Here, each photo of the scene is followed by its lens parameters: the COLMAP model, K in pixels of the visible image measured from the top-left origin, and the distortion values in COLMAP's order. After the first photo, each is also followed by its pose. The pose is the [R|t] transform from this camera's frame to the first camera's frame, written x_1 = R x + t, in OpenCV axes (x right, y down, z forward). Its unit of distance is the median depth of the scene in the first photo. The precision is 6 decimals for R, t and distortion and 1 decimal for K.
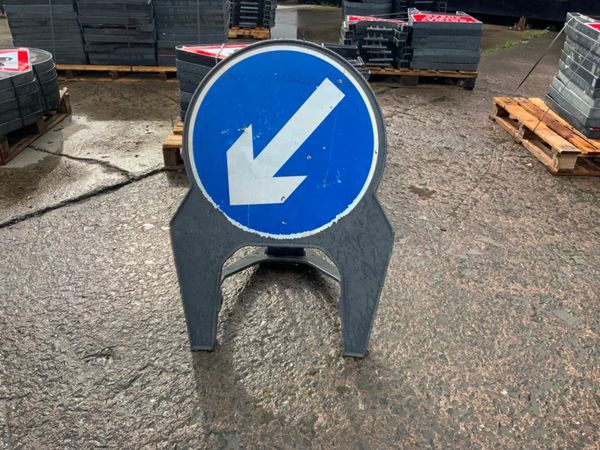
lens RADIAL K [[498.8, 0, 300.0], [0, 498.8, 225.0], [0, 0, 1]] dist [-0.000770, -0.017211]
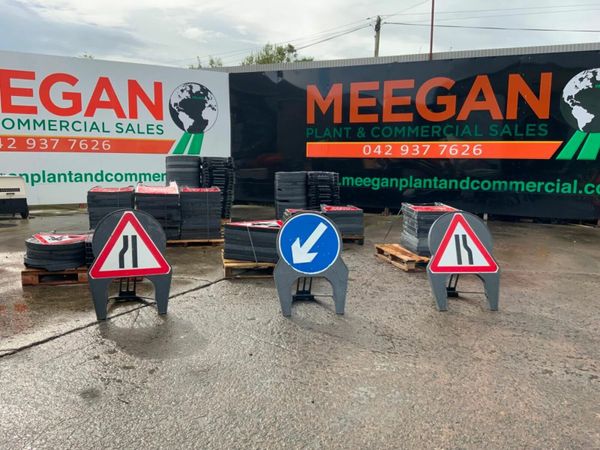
lens RADIAL K [[494.0, 0, 300.0], [0, 494.0, 225.0], [0, 0, 1]] dist [0.110832, -0.220956]
pose [[0.978079, -0.035820, 0.205131, -0.323421], [0.108855, 0.927729, -0.357028, 0.371801], [-0.177517, 0.371531, 0.911292, -0.823414]]
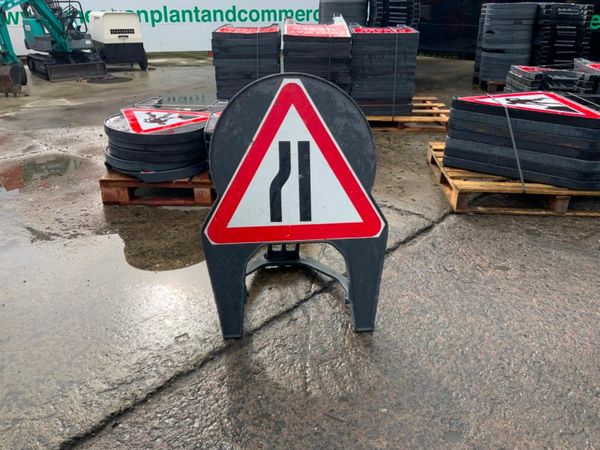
lens RADIAL K [[494.0, 0, 300.0], [0, 494.0, 225.0], [0, 0, 1]] dist [0.110832, -0.220956]
pose [[0.998756, 0.002702, -0.049787, -0.463533], [-0.007107, 0.996049, -0.088517, 0.006993], [0.049352, 0.088760, 0.994830, -0.039696]]
